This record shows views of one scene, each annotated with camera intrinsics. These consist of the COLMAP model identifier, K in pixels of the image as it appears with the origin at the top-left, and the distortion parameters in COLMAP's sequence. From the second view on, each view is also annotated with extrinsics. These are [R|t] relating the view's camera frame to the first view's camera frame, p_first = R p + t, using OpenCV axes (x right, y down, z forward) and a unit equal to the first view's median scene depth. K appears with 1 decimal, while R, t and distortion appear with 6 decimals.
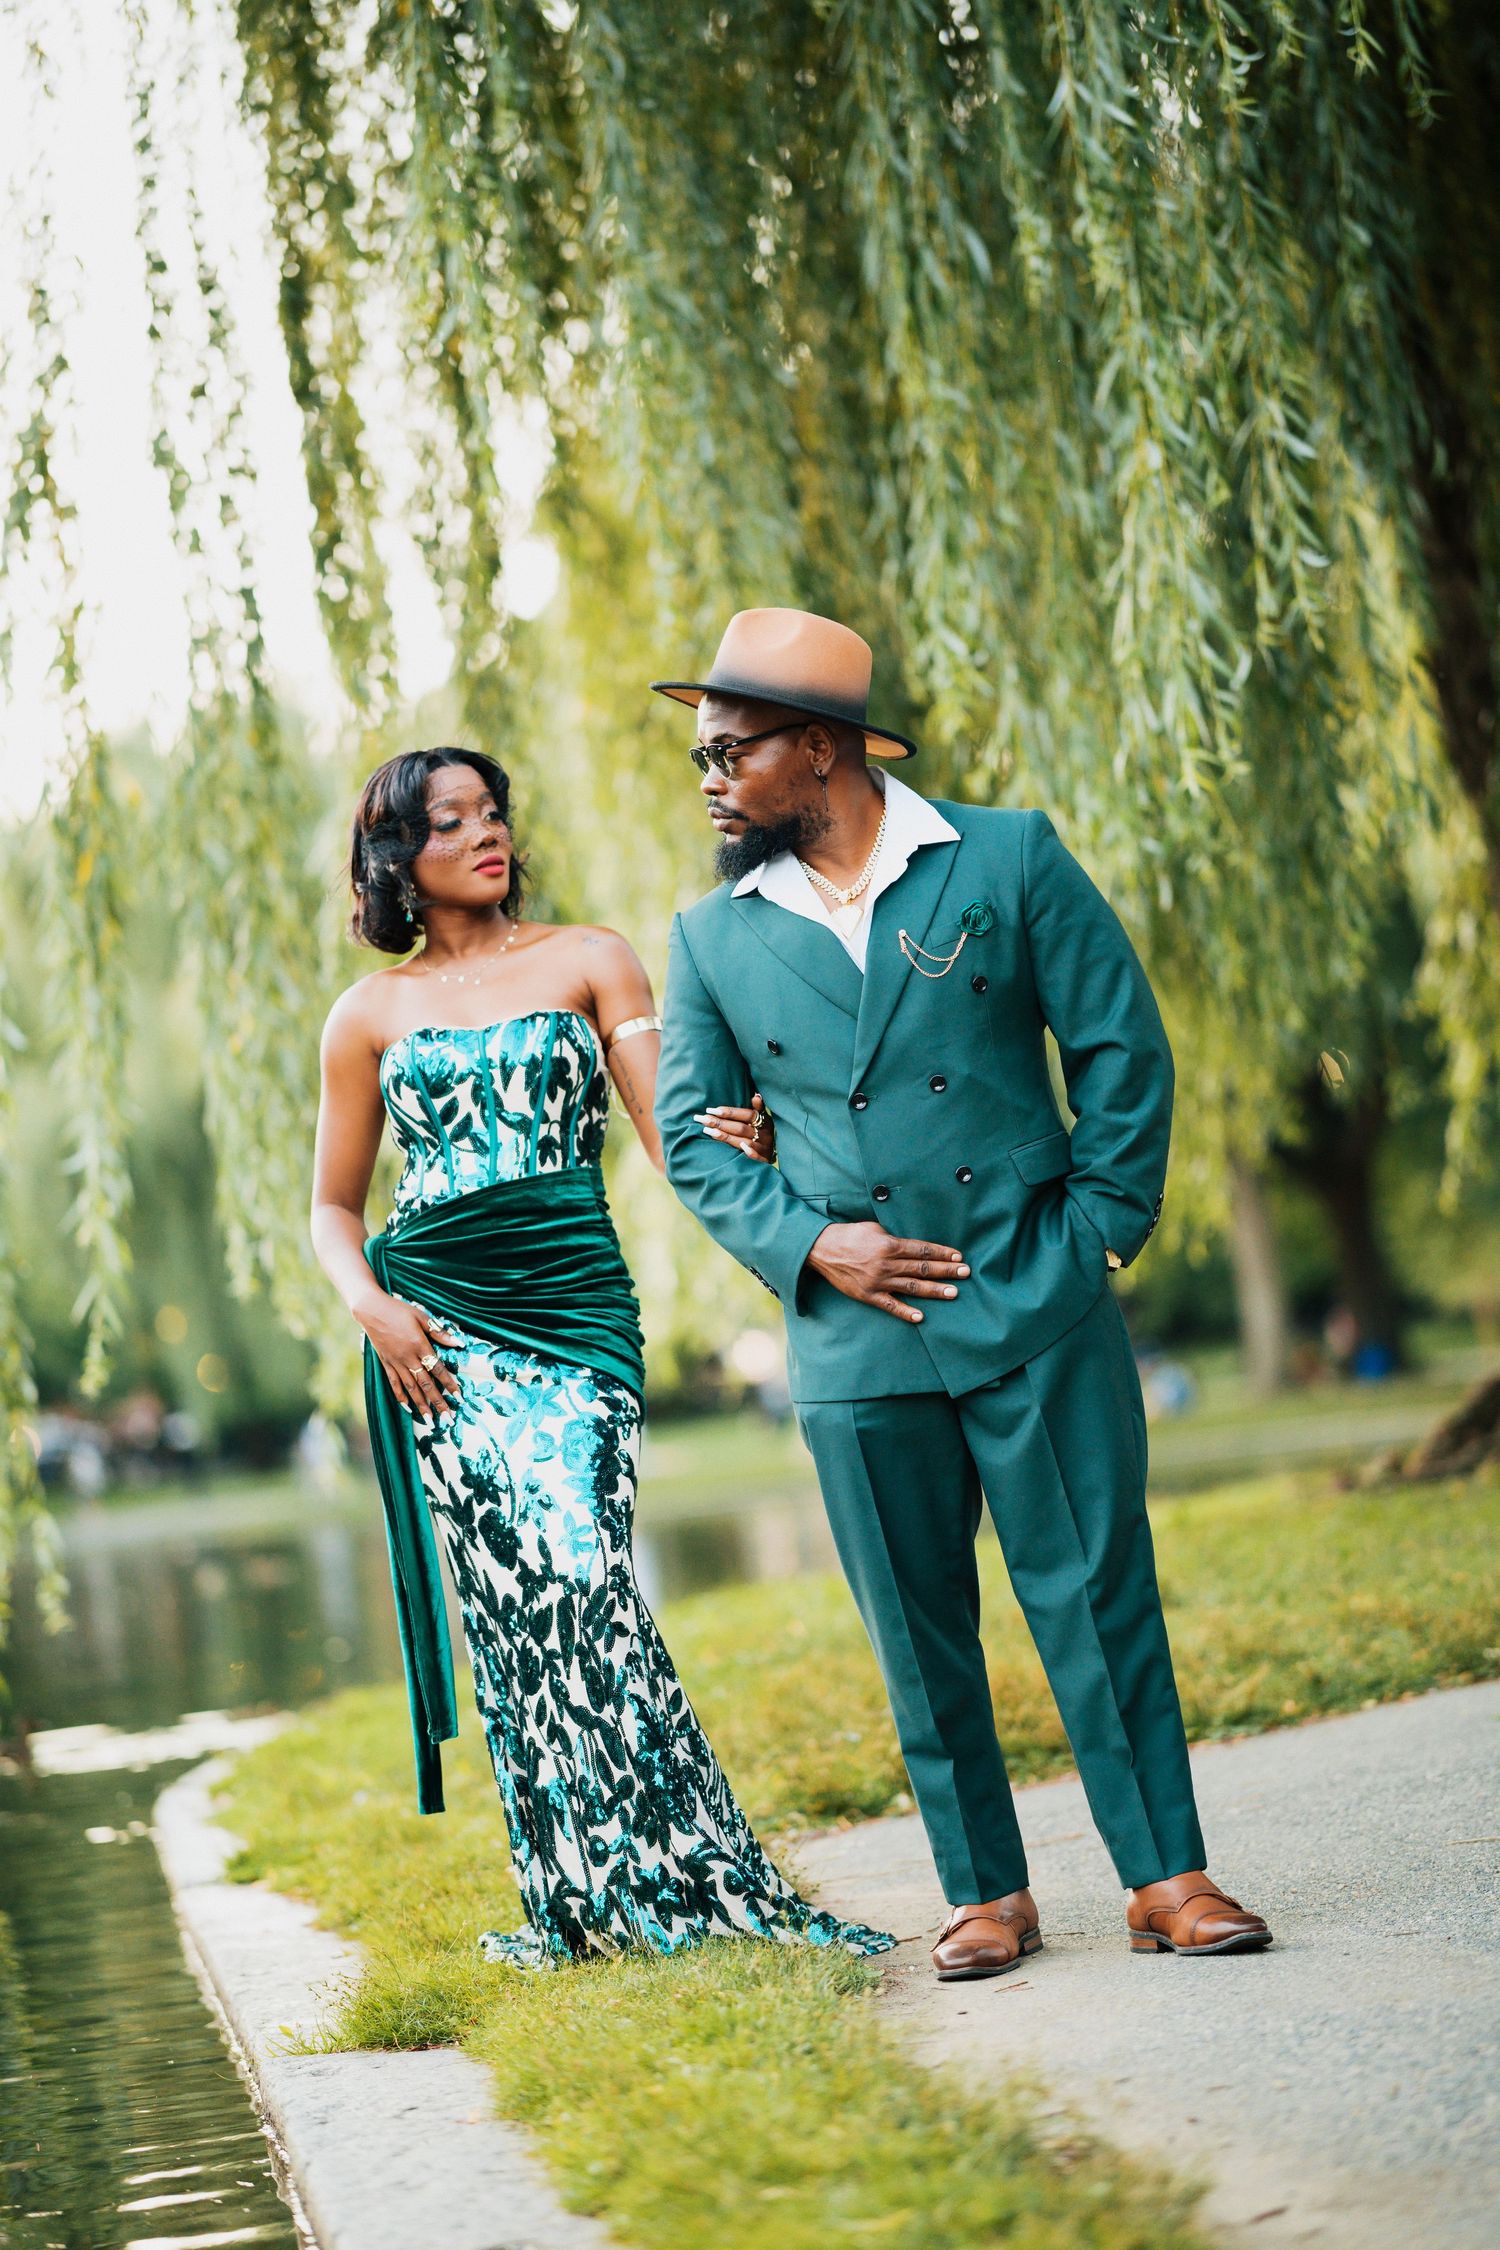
lens RADIAL K [[5382.0, 0, 750.0], [0, 5382.0, 1125.0], [0, 0, 1]] dist [-0.057863, 0.877596]
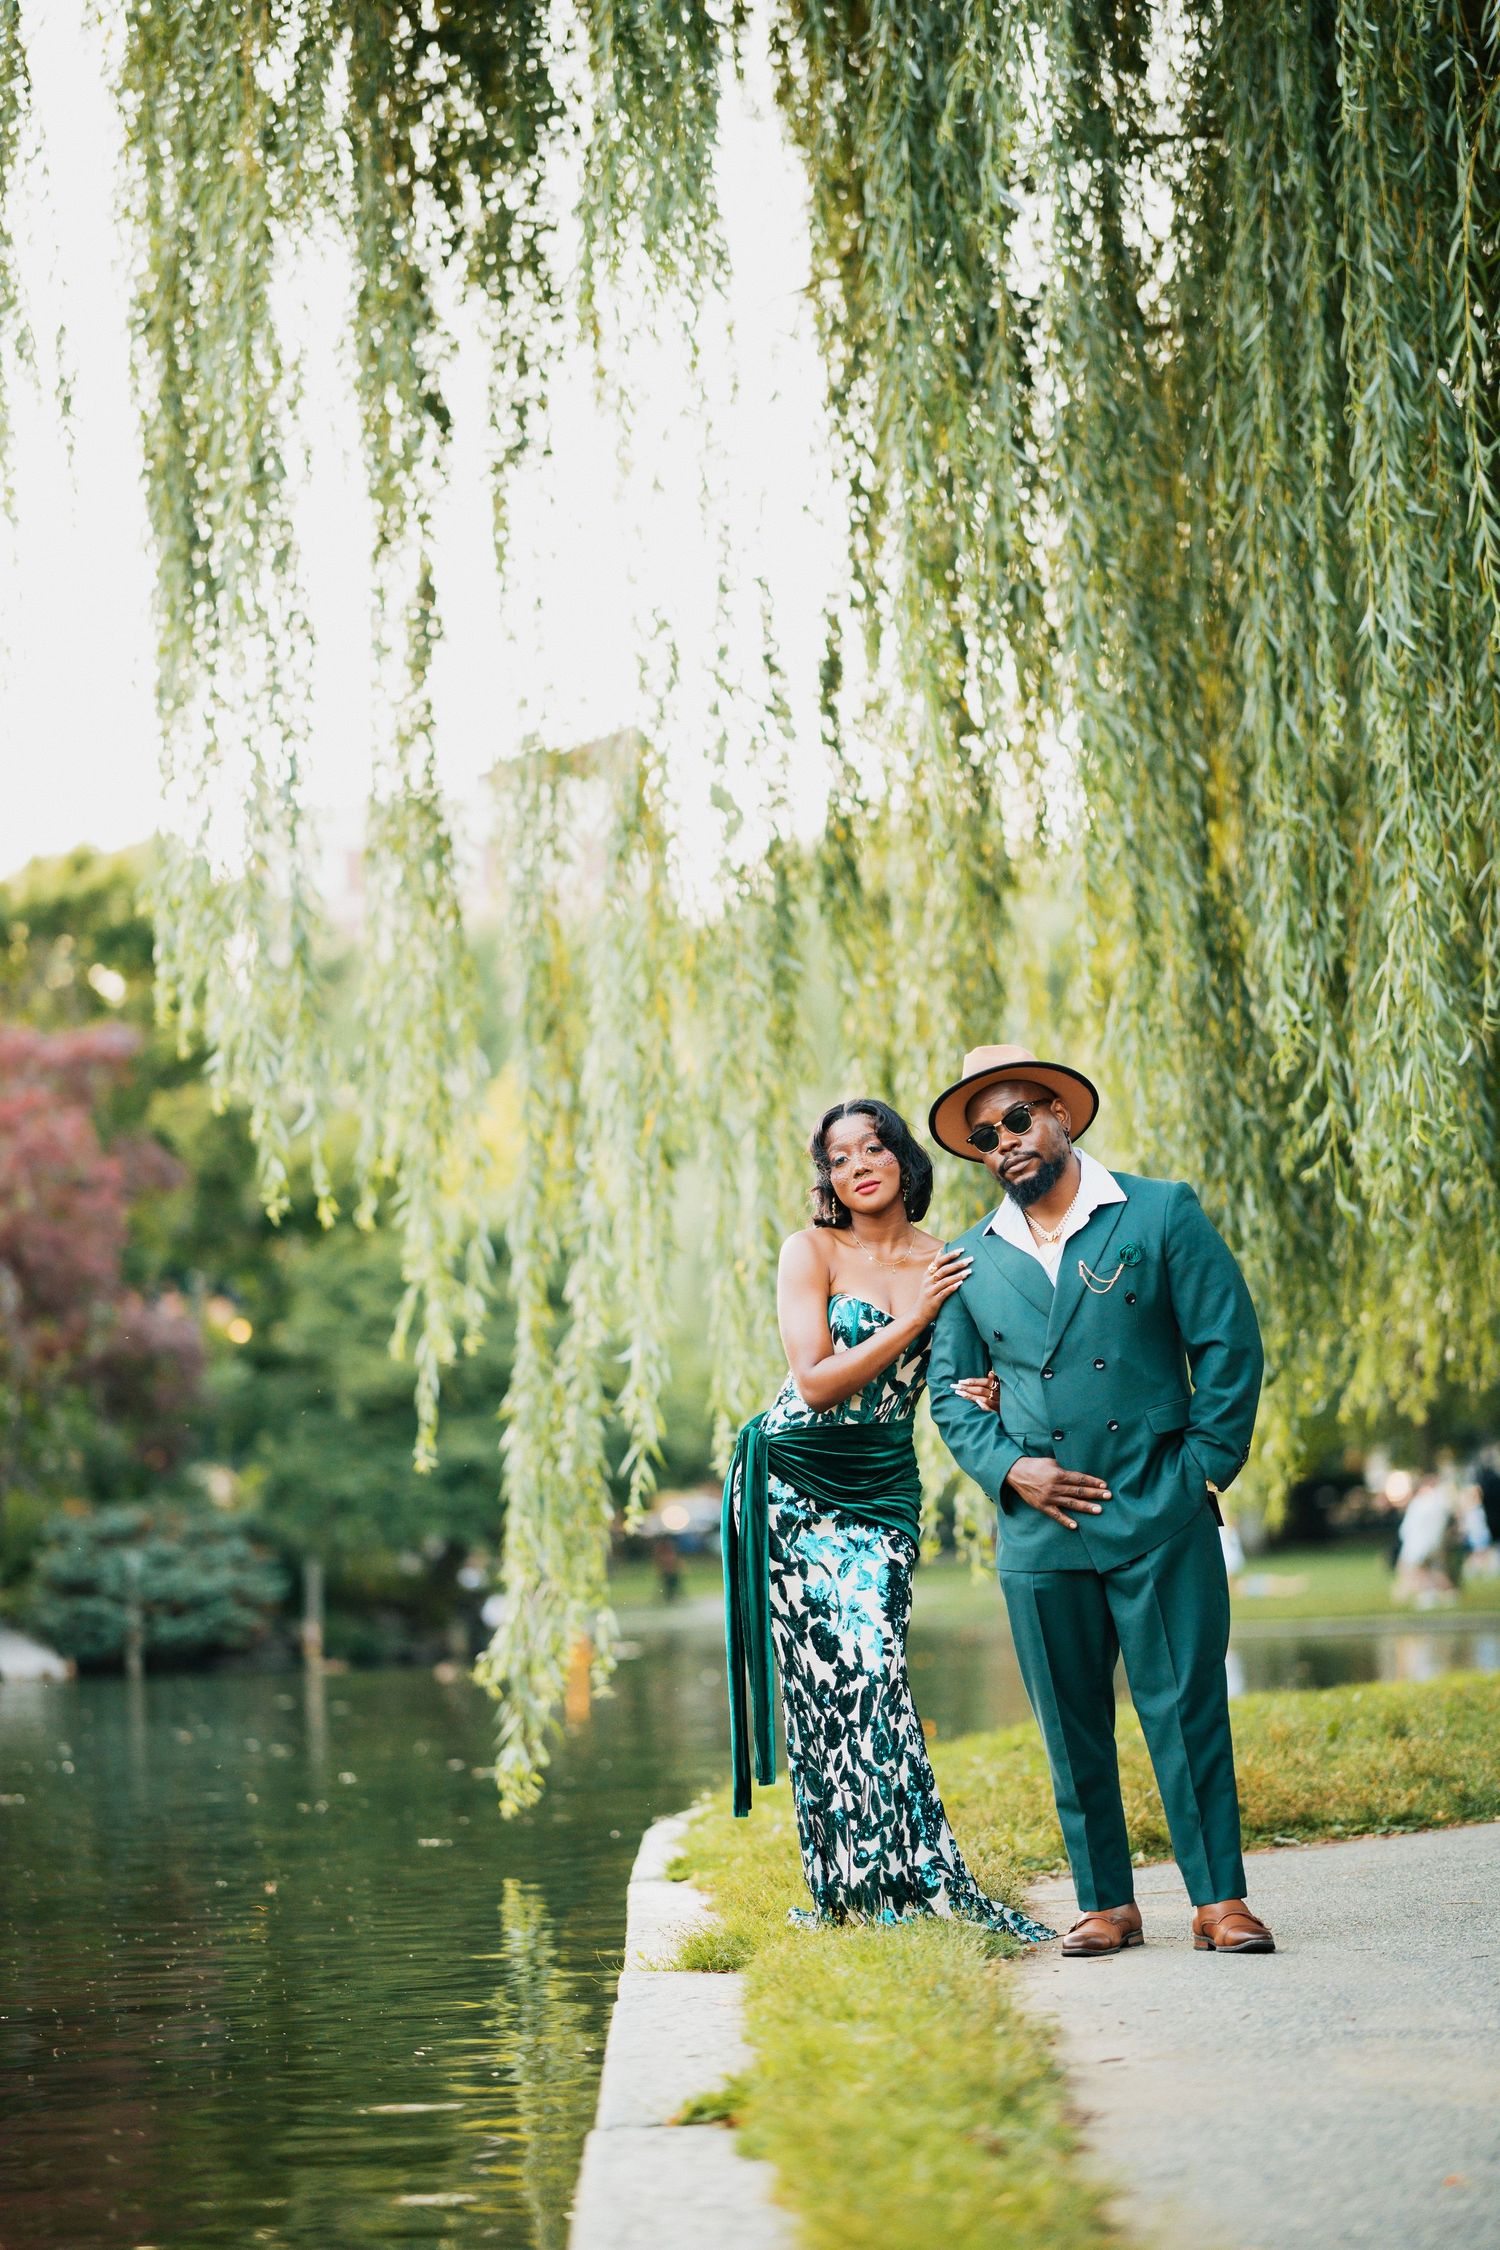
lens RADIAL K [[5382.0, 0, 750.0], [0, 5382.0, 1125.0], [0, 0, 1]] dist [-0.057863, 0.877596]
pose [[0.988359, 0.069255, -0.135460, 0.123342], [-0.072261, 0.997234, -0.017397, -0.037211], [0.133881, 0.026983, 0.990630, -0.464828]]
